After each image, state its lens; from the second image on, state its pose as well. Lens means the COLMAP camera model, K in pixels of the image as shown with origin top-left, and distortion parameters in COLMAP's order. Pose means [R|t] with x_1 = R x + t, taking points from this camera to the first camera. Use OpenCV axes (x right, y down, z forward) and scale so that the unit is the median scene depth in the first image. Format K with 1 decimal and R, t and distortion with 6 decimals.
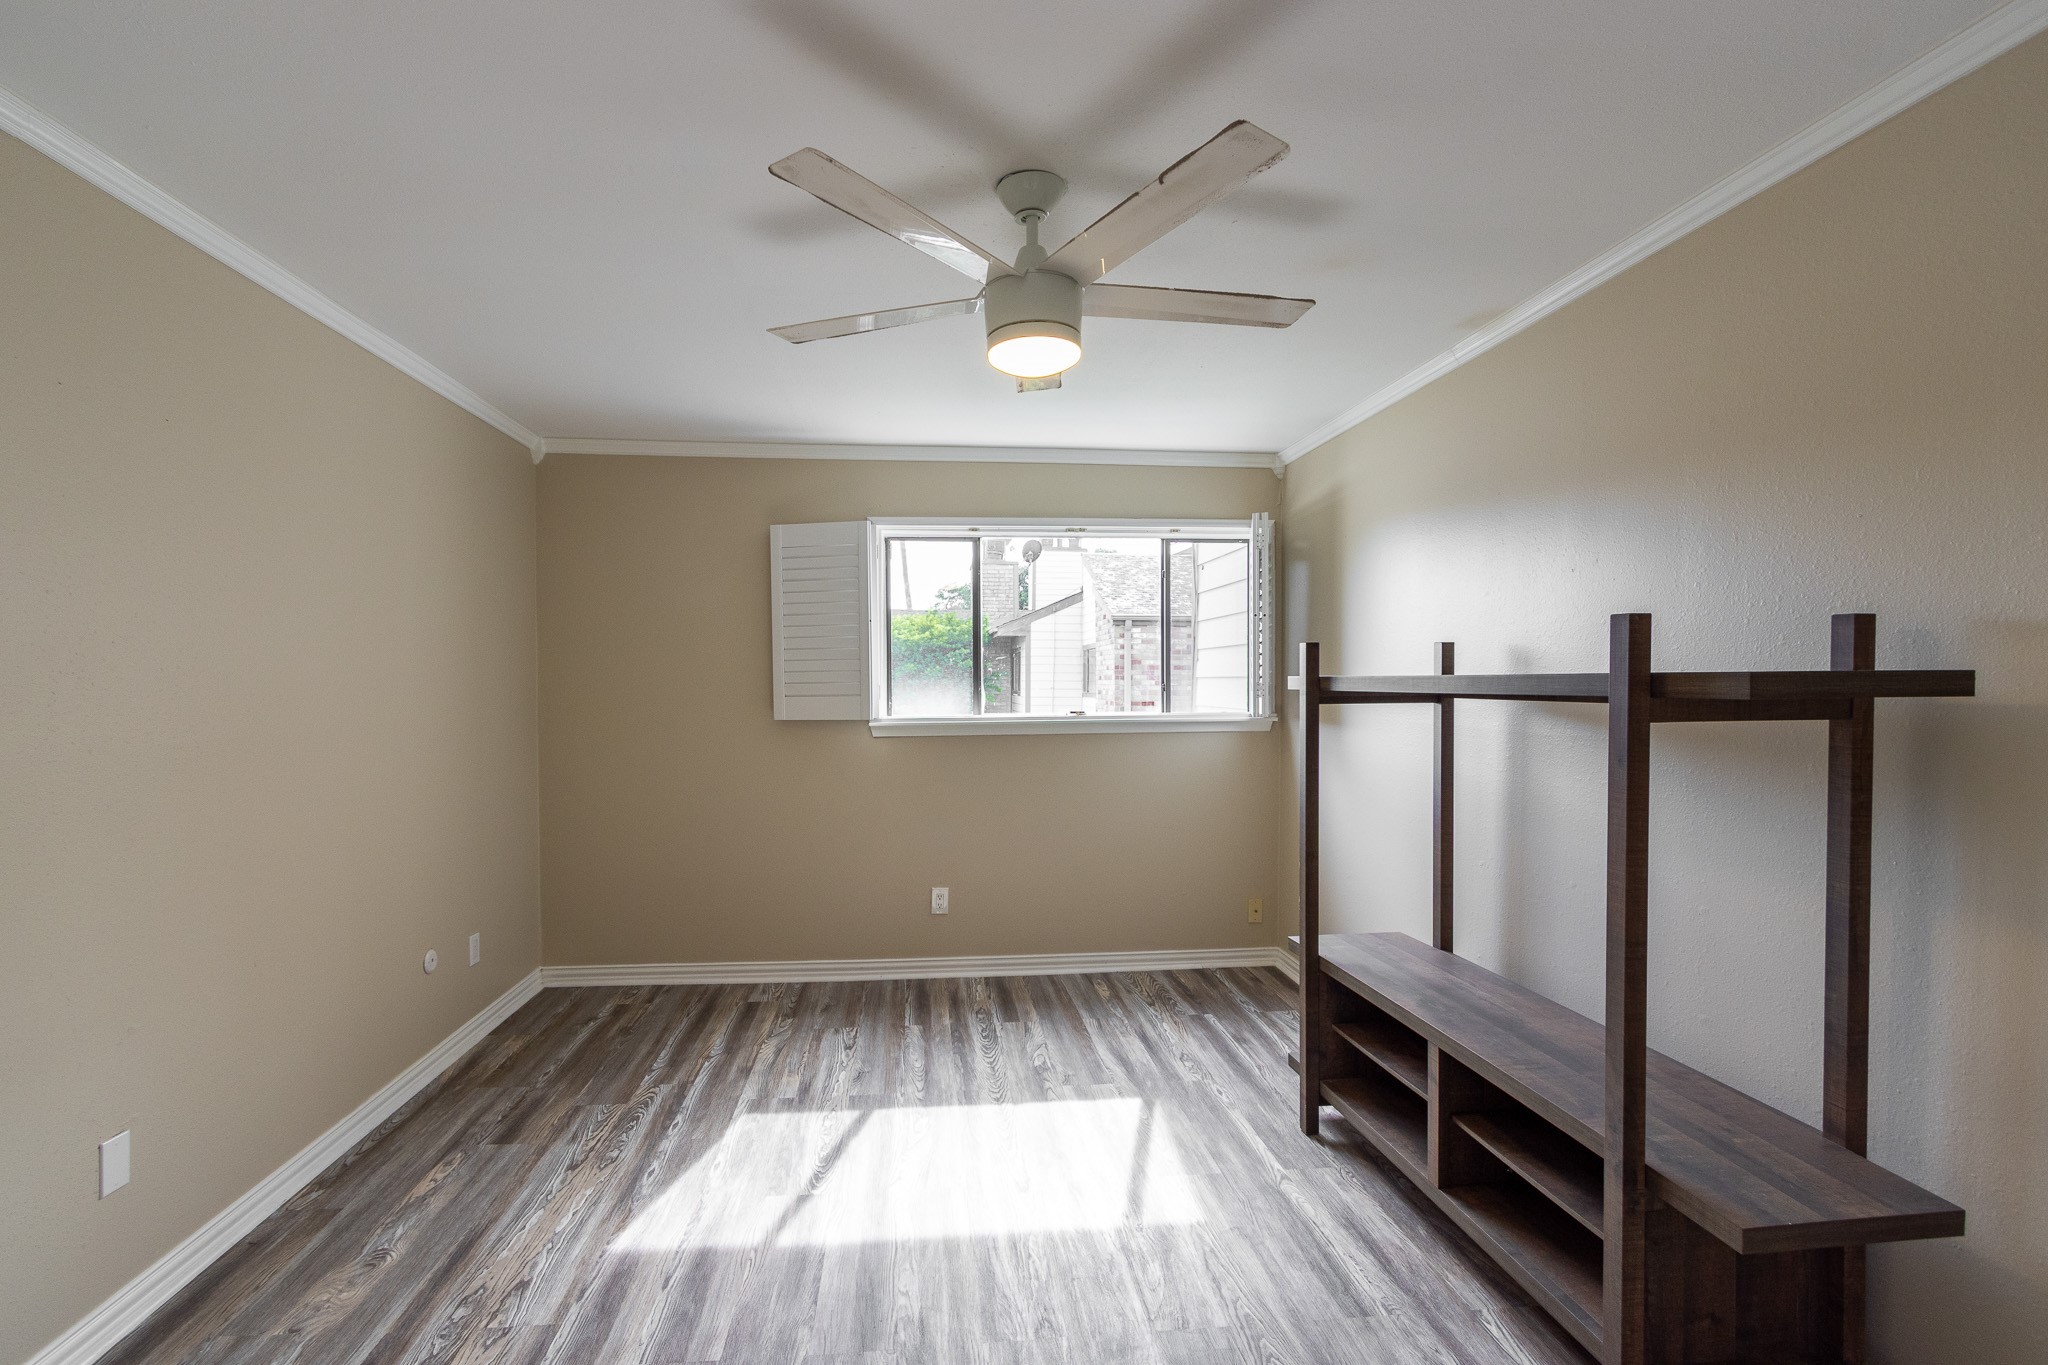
lens RADIAL K [[937.1, 0, 998.1], [0, 937.1, 704.2], [0, 0, 1]] dist [0.004822, -0.000741]
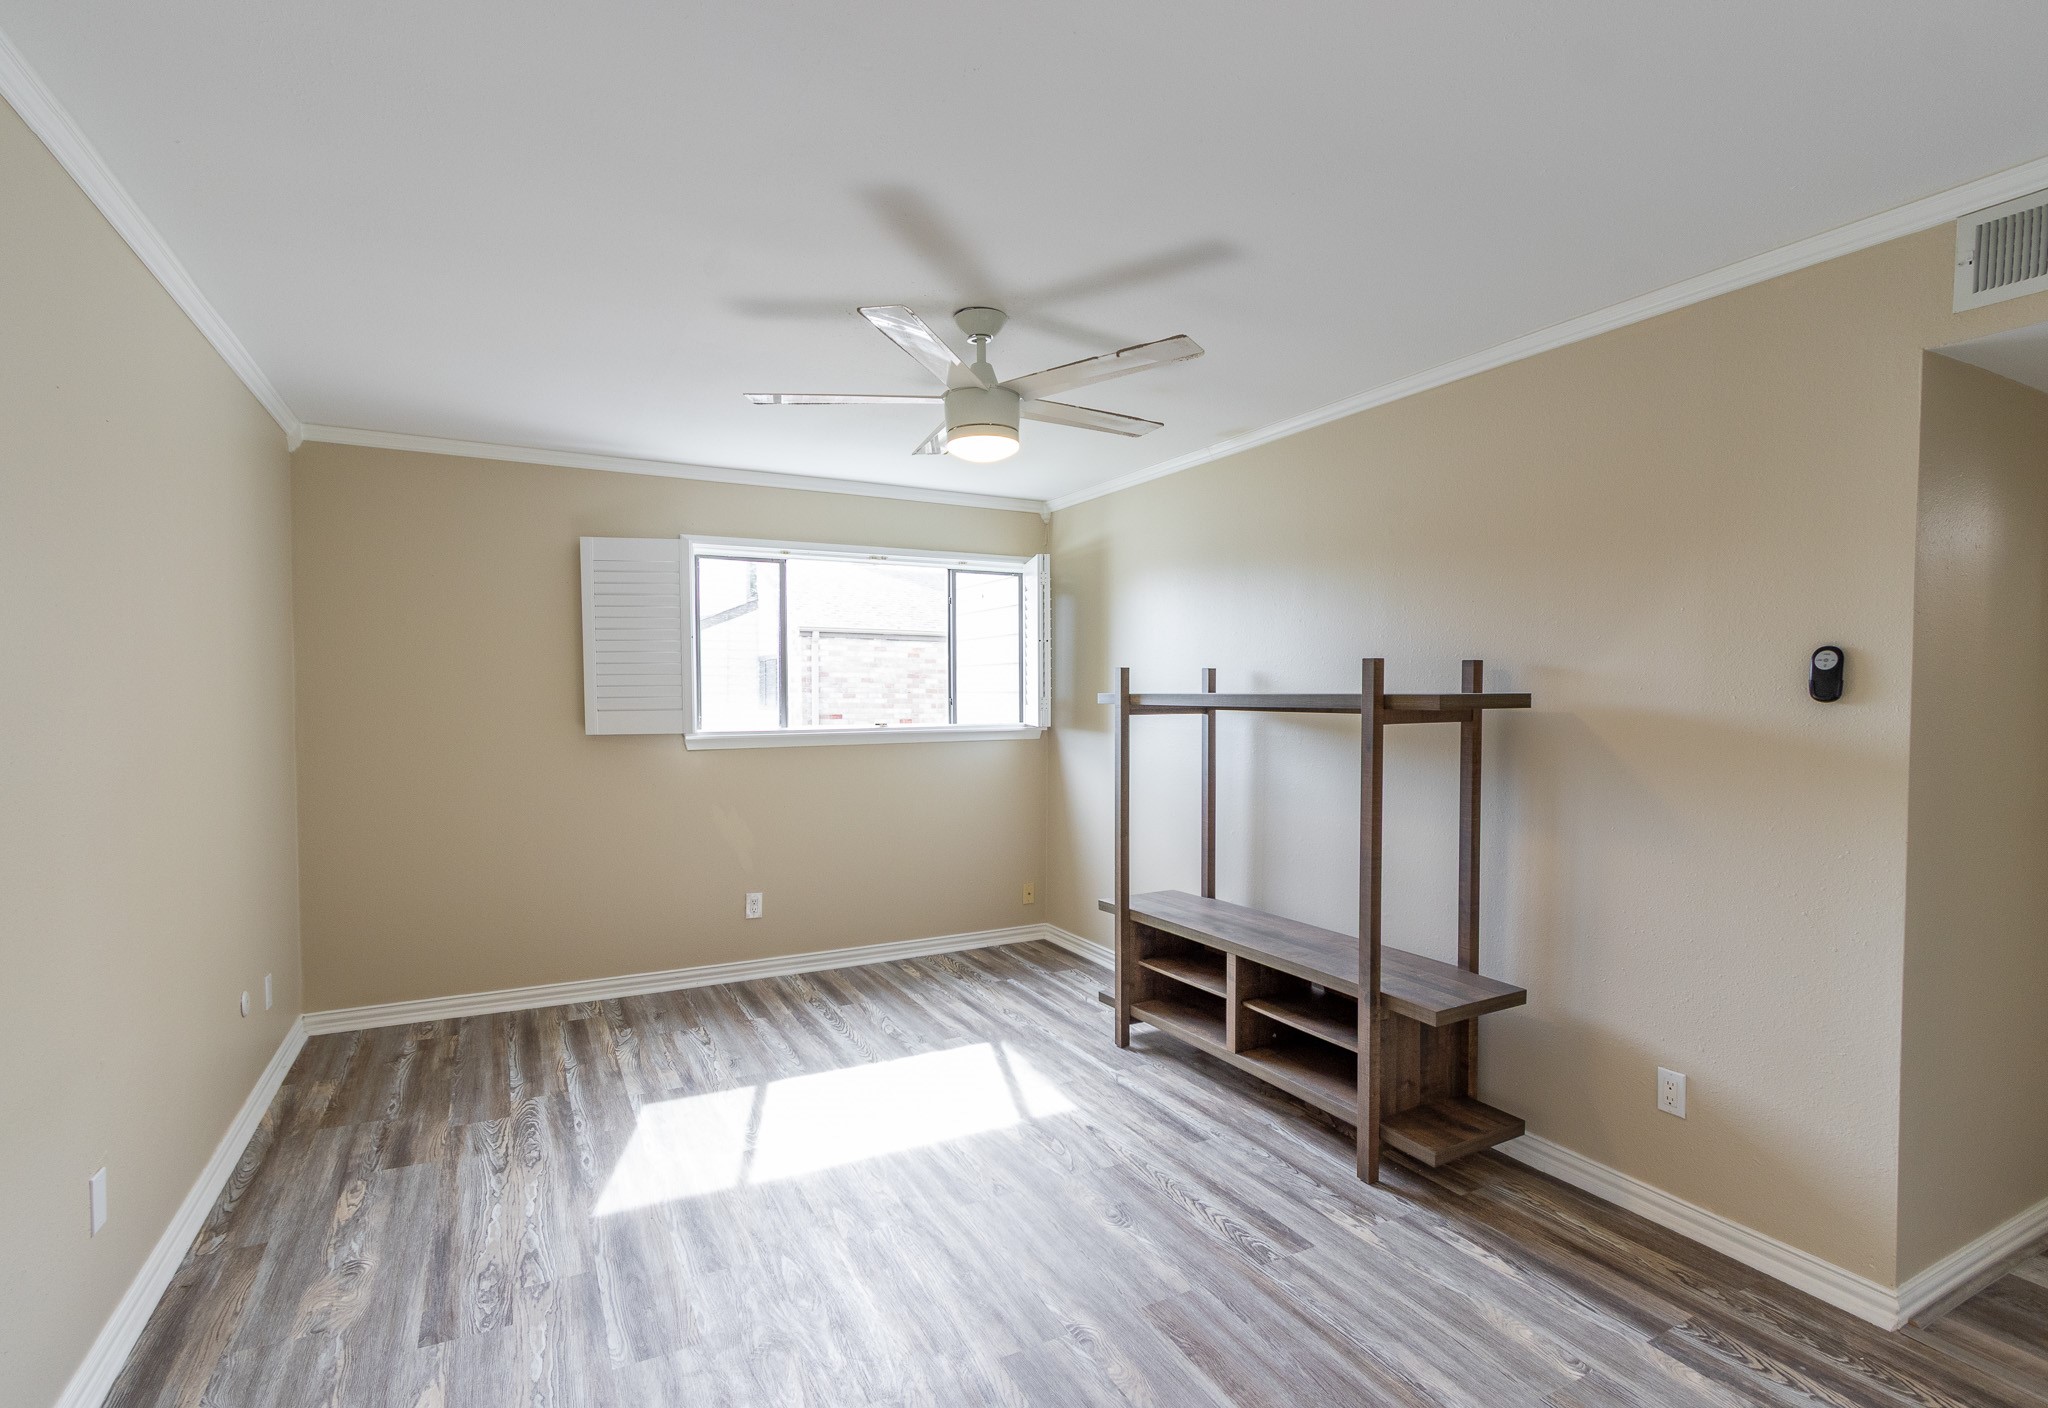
lens RADIAL K [[991.8, 0, 1024.4], [0, 991.8, 727.5], [0, 0, 1]] dist [0.003350, 0.000126]
pose [[0.922880, -0.011167, 0.384927, -0.329191], [0.007249, 0.999906, 0.011627, 0.000174], [-0.385020, -0.007940, 0.922874, -0.215847]]
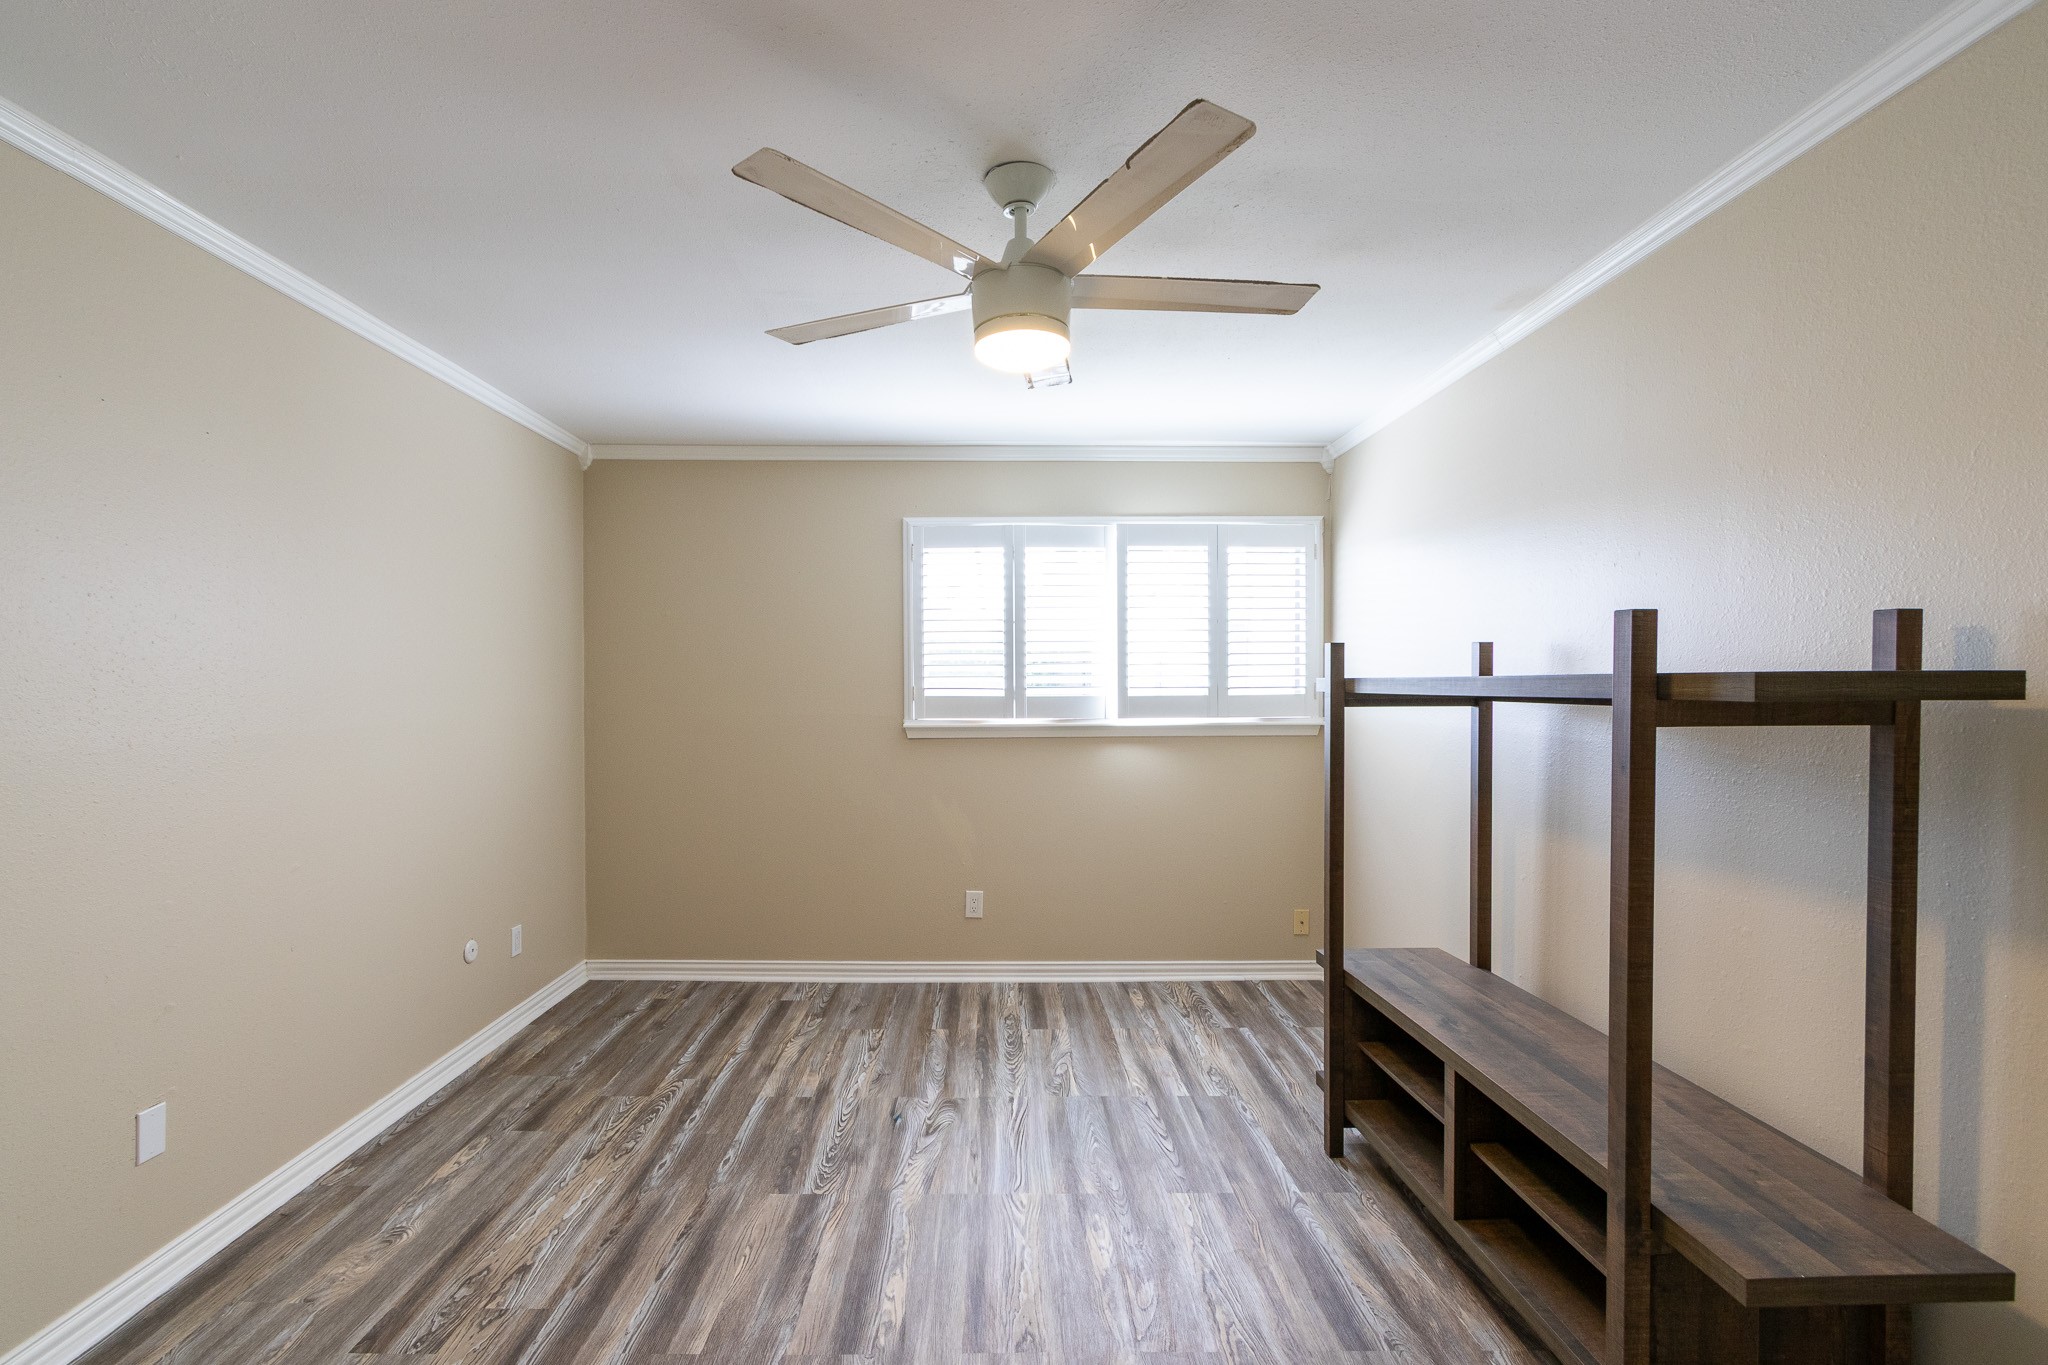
lens RADIAL K [[947.6, 0, 998.9], [0, 947.6, 704.3], [0, 0, 1]] dist [0.004850, -0.000677]
pose [[0.996460, 0.004917, -0.083930, 0.074254], [-0.005164, 0.999983, -0.002727, 0.001921], [0.083915, 0.003151, 0.996468, 0.006808]]
